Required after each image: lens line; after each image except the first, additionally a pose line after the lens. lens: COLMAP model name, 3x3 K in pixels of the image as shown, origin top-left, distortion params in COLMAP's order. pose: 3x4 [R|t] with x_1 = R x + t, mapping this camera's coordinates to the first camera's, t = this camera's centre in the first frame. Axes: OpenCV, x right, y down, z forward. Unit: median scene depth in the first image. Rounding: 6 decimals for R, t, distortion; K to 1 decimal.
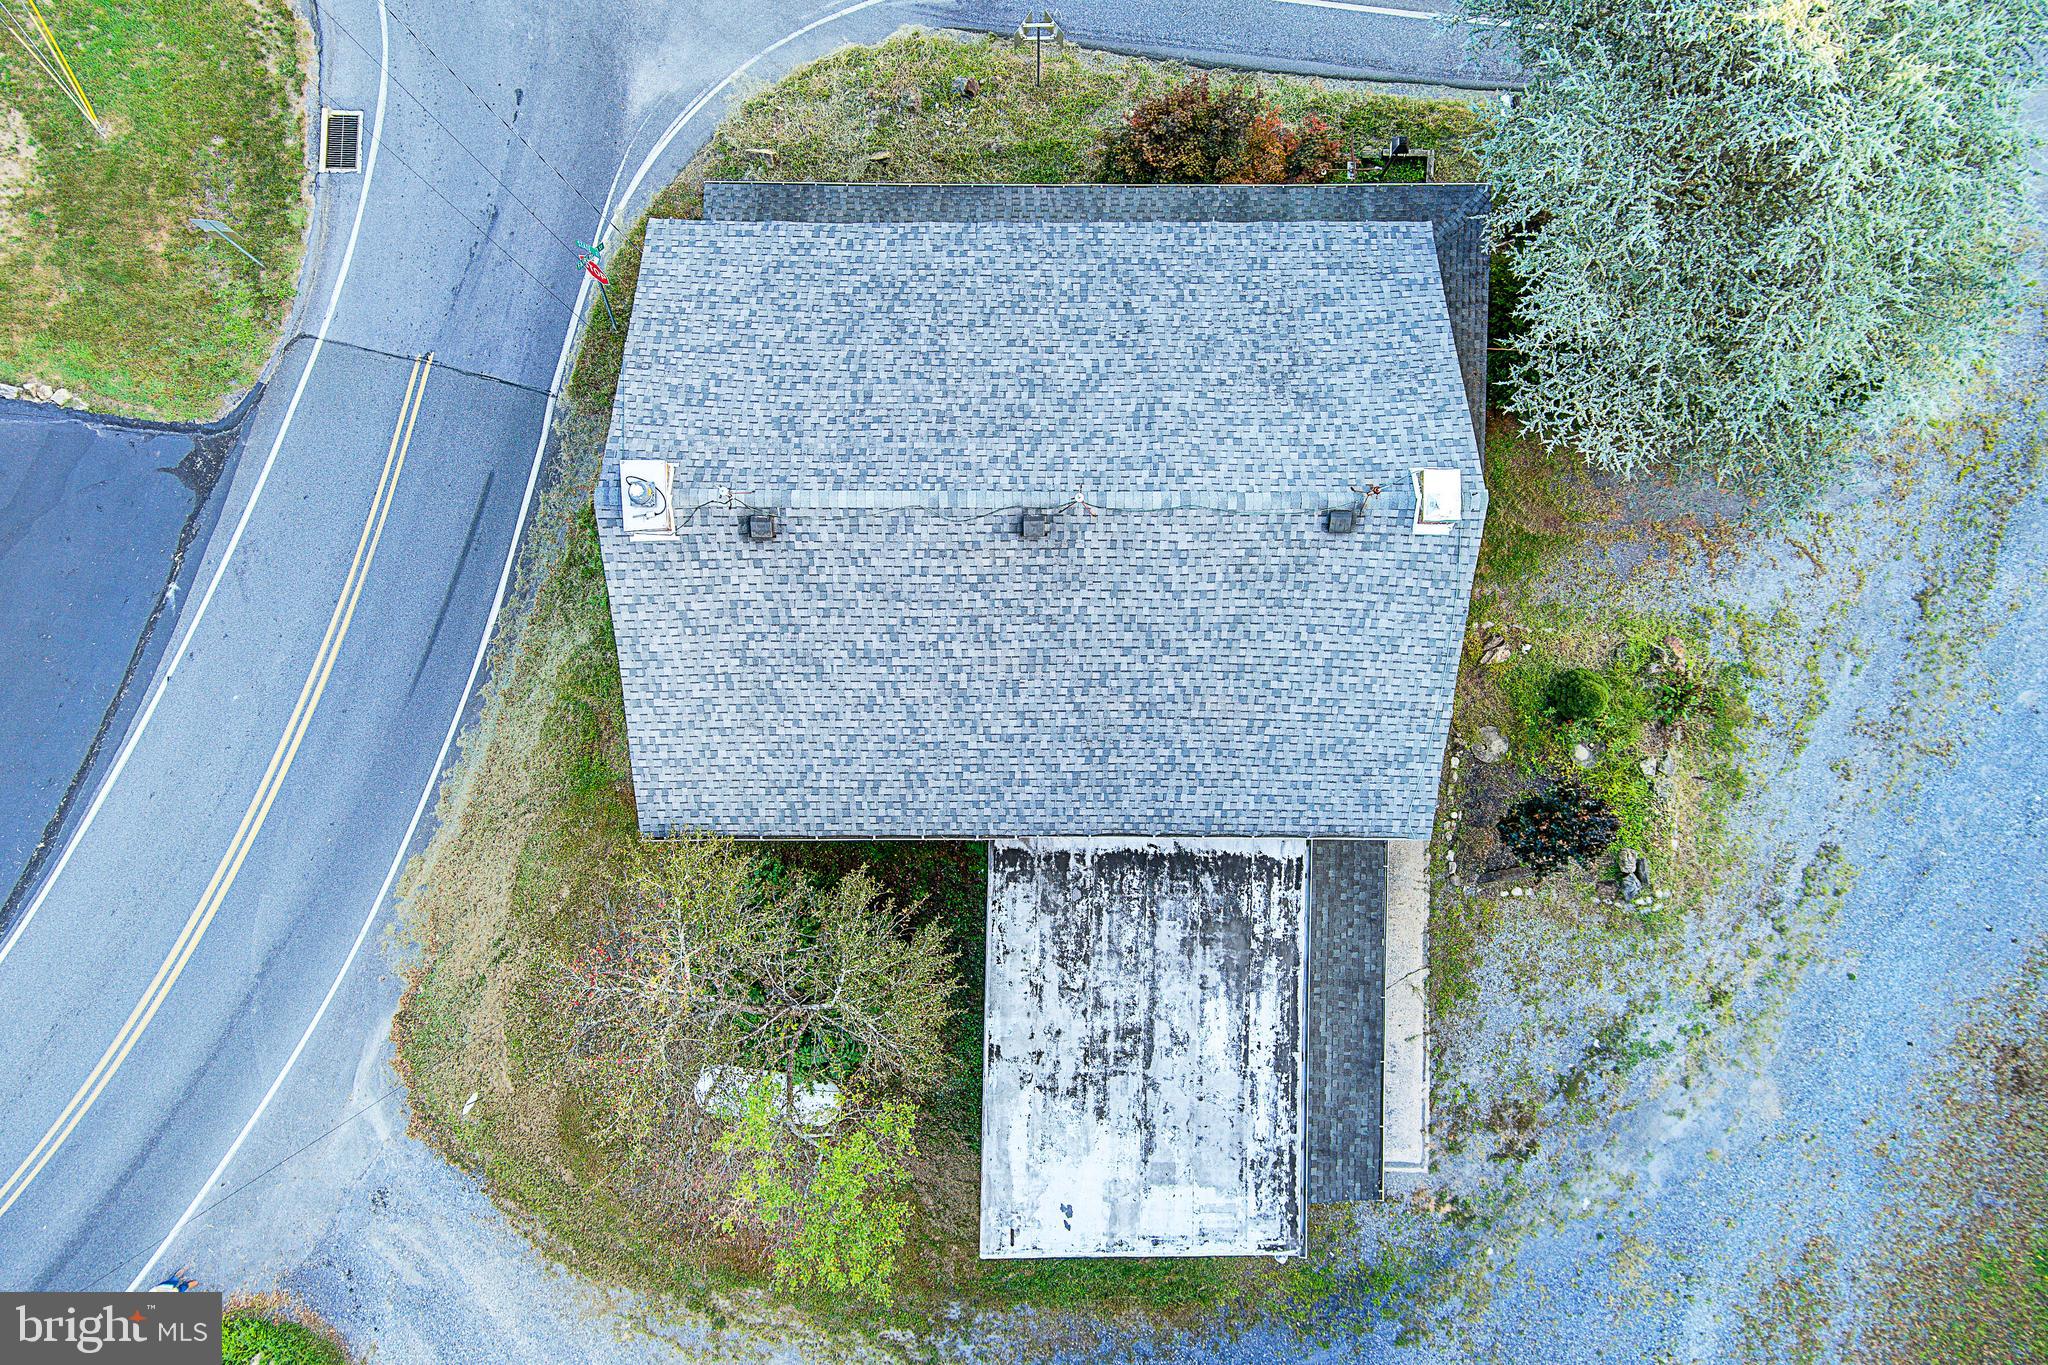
lens RADIAL K [[1592.2, 0, 1024.0], [0, 1592.2, 682.5], [0, 0, 1]] dist [0.071386, 0.004430]
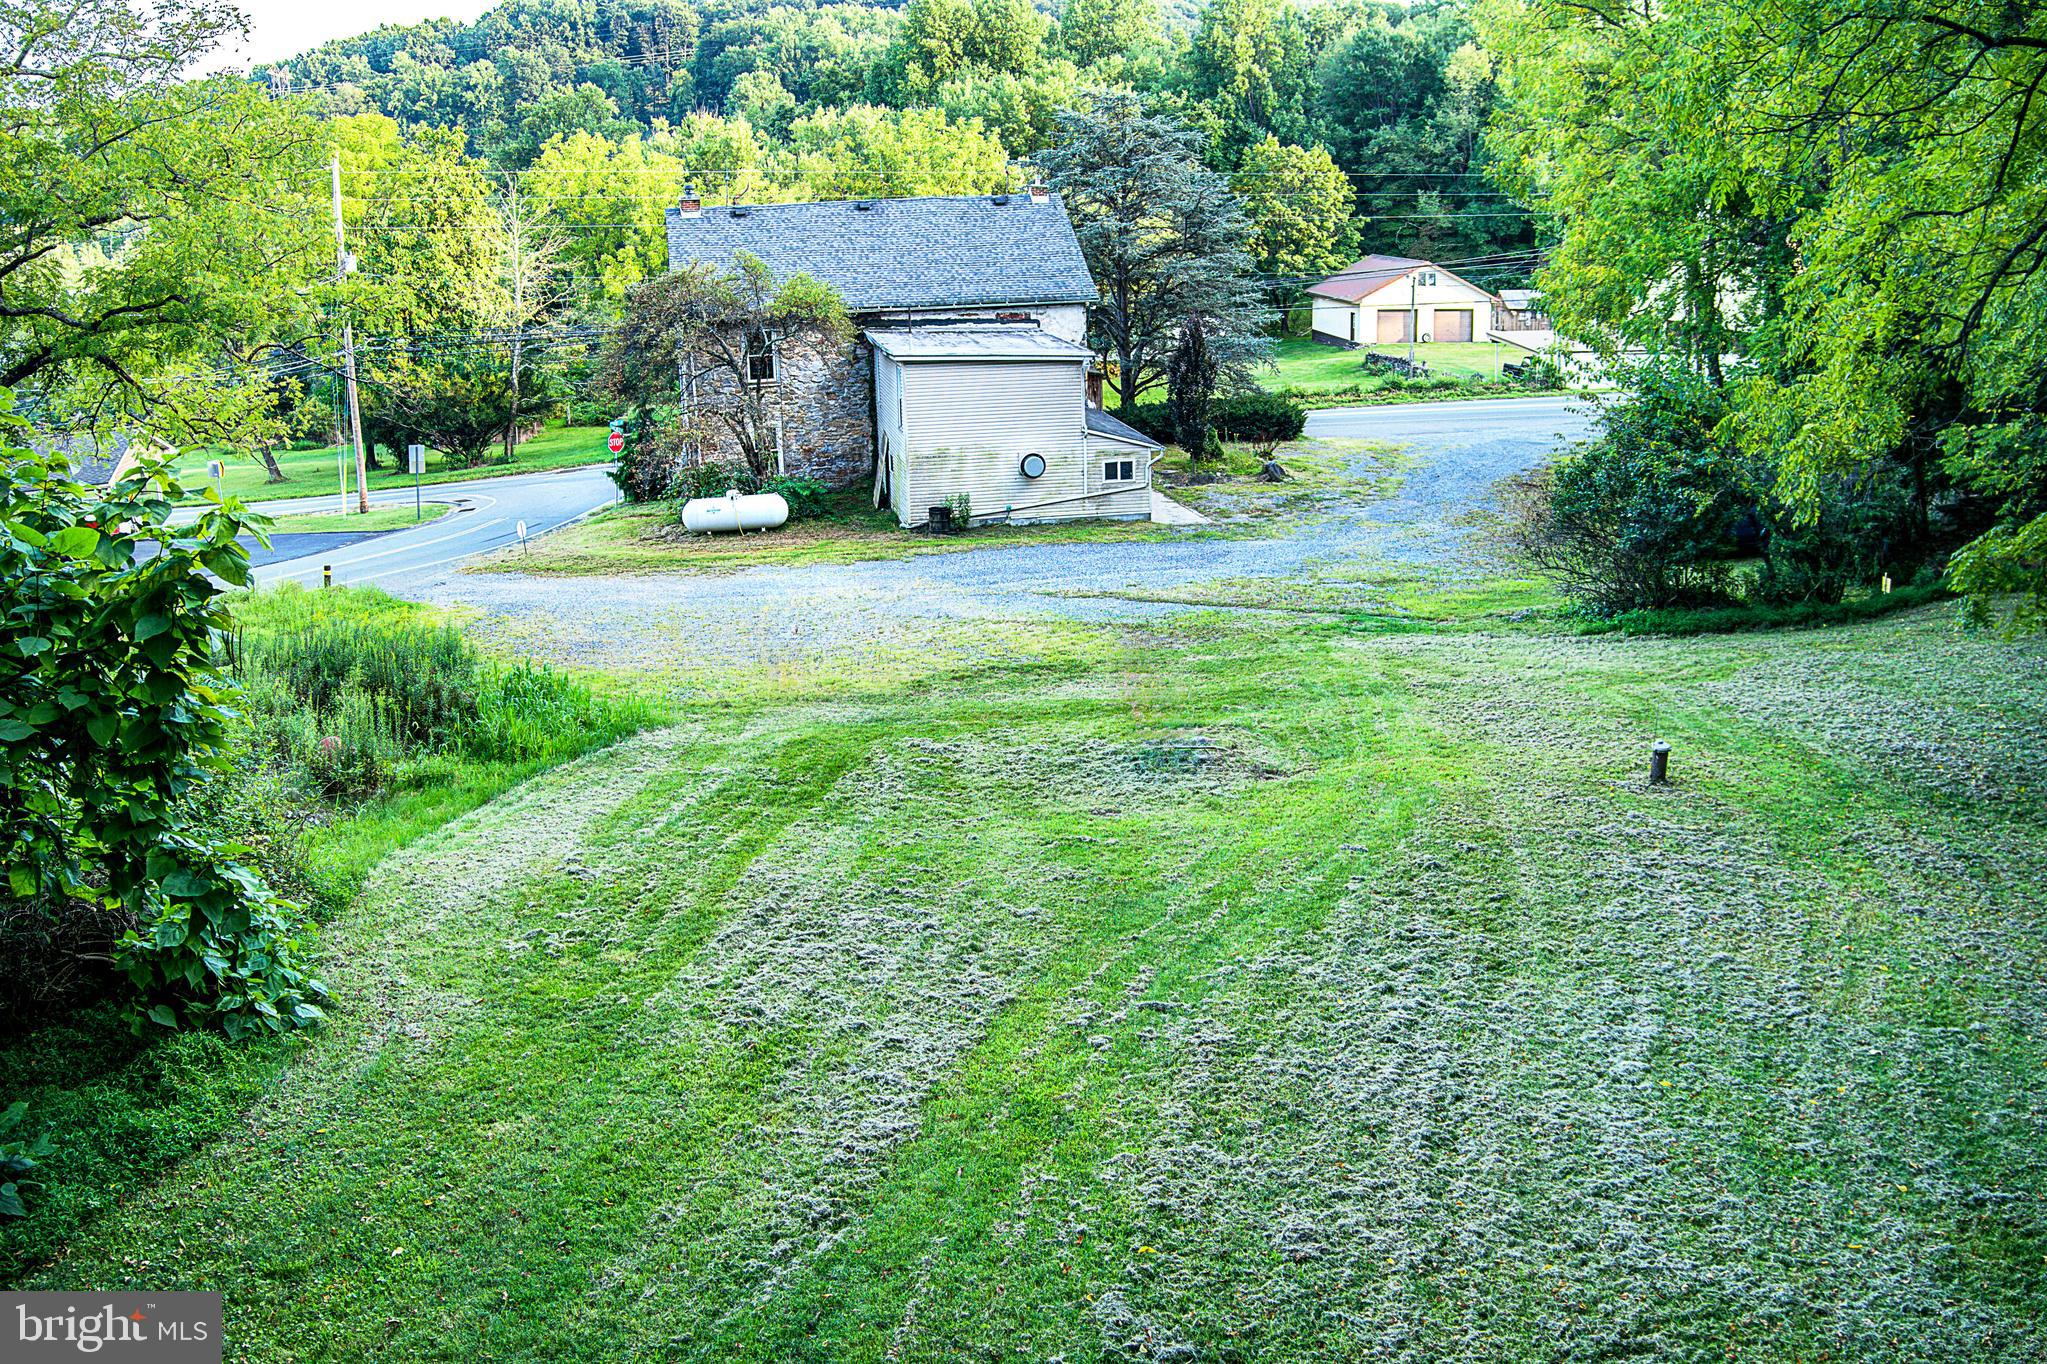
lens RADIAL K [[1659.5, 0, 1023.5], [0, 1659.5, 682.0], [0, 0, 1]] dist [-0.216636, 0.004328]
pose [[0.975945, -0.082744, 0.201704, -0.248693], [0.217444, 0.302398, -0.928048, 1.935800], [0.015795, 0.949584, 0.313116, 0.802322]]
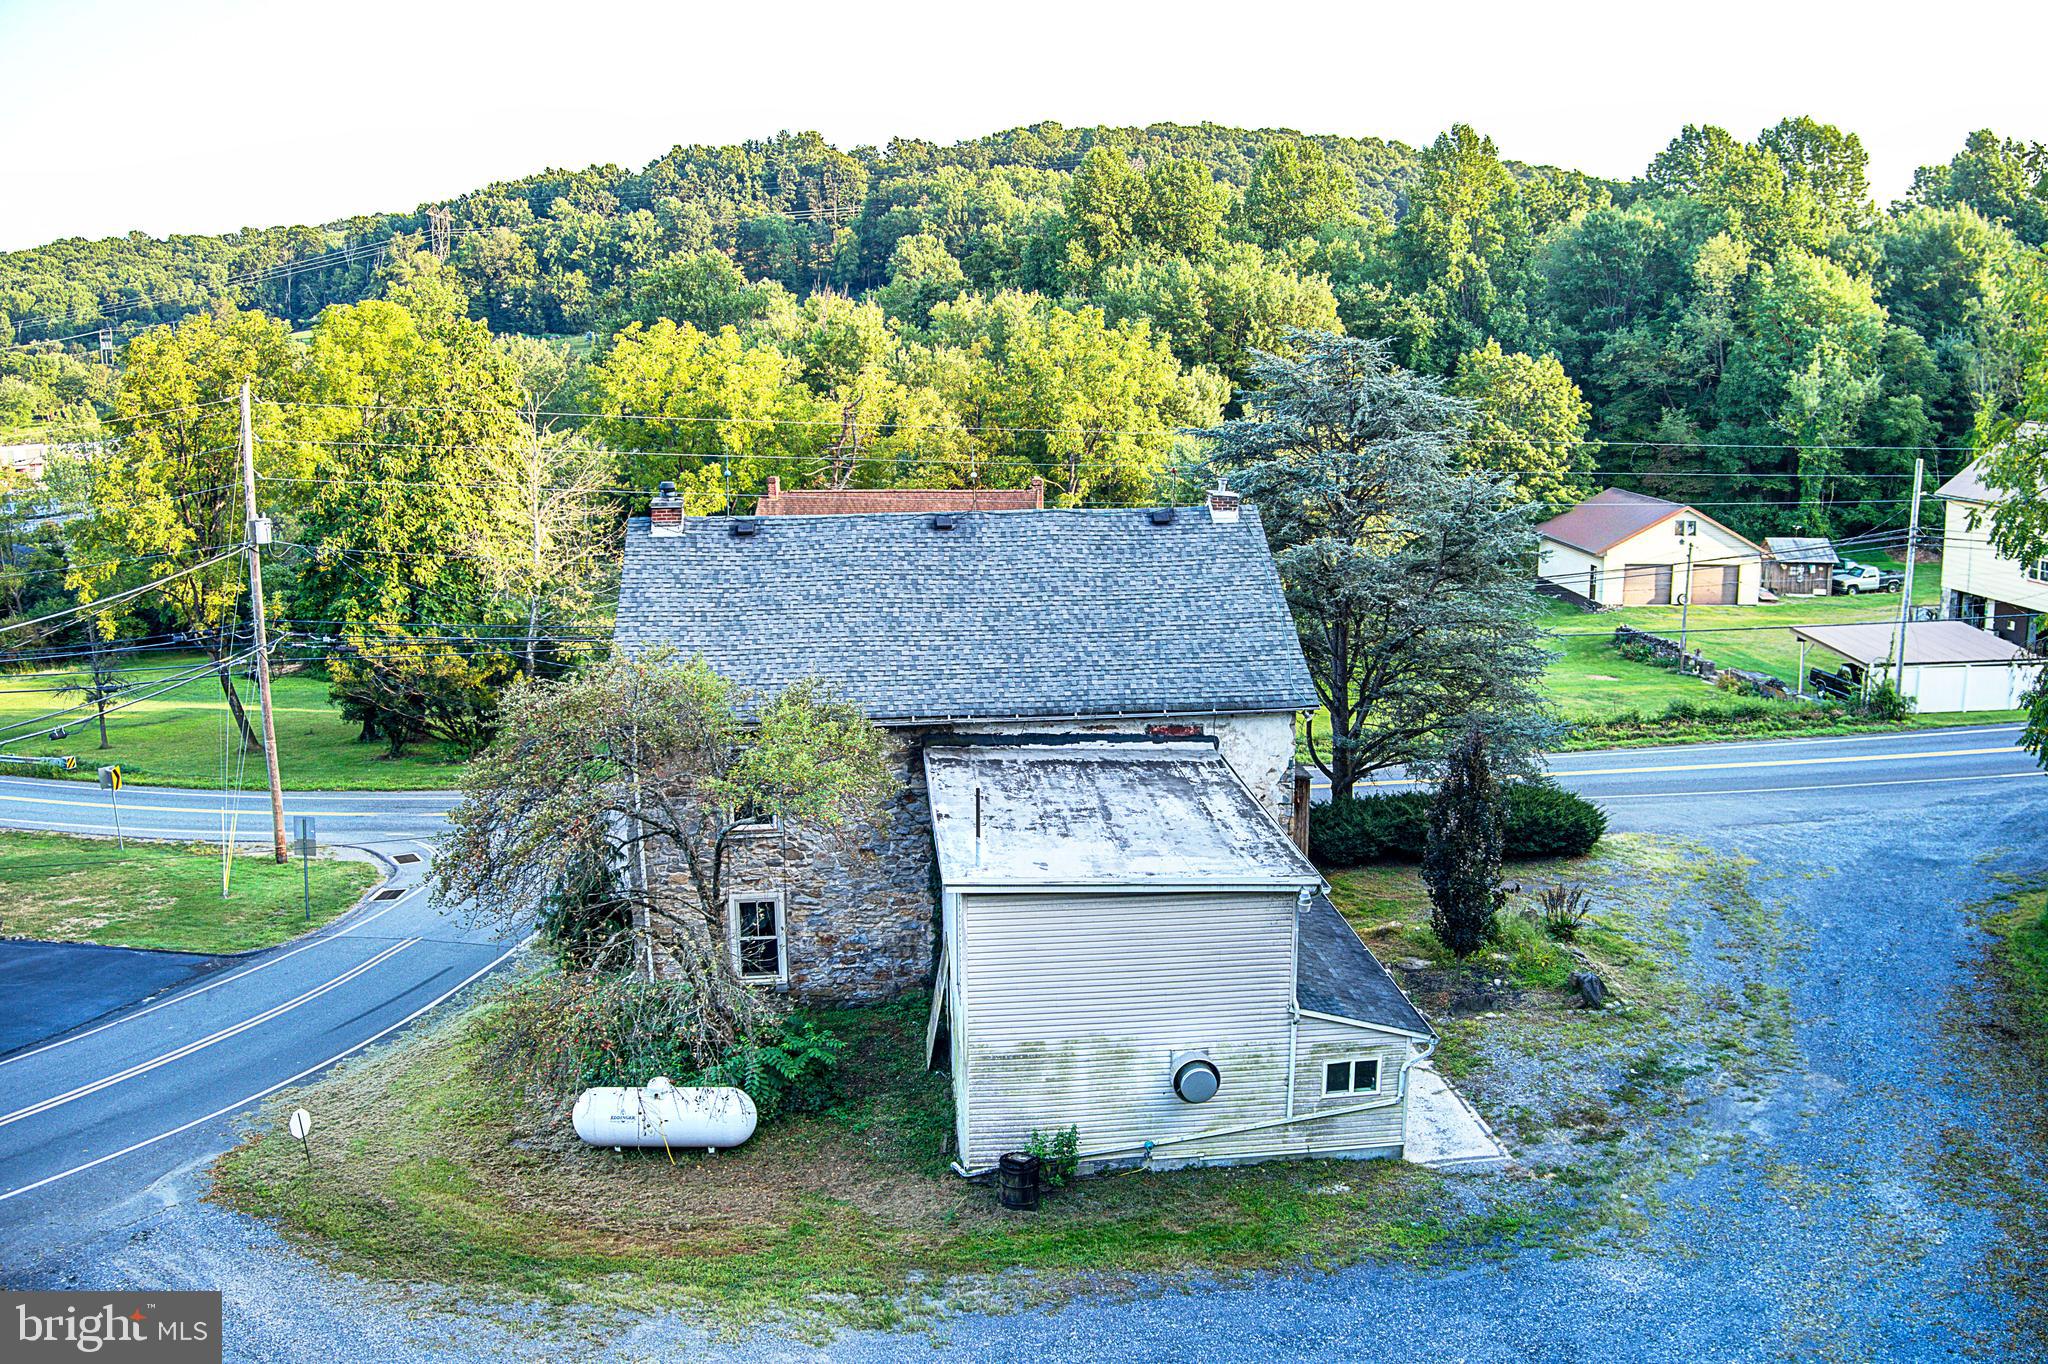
lens RADIAL K [[1659.6, 0, 1024.0], [0, 1659.6, 682.0], [0, 0, 1]] dist [-0.217314, 0.014933]
pose [[0.993257, -0.026301, 0.112909, -0.078533], [0.115930, 0.220727, -0.968421, 1.152401], [0.000548, 0.974981, 0.222288, 0.708197]]
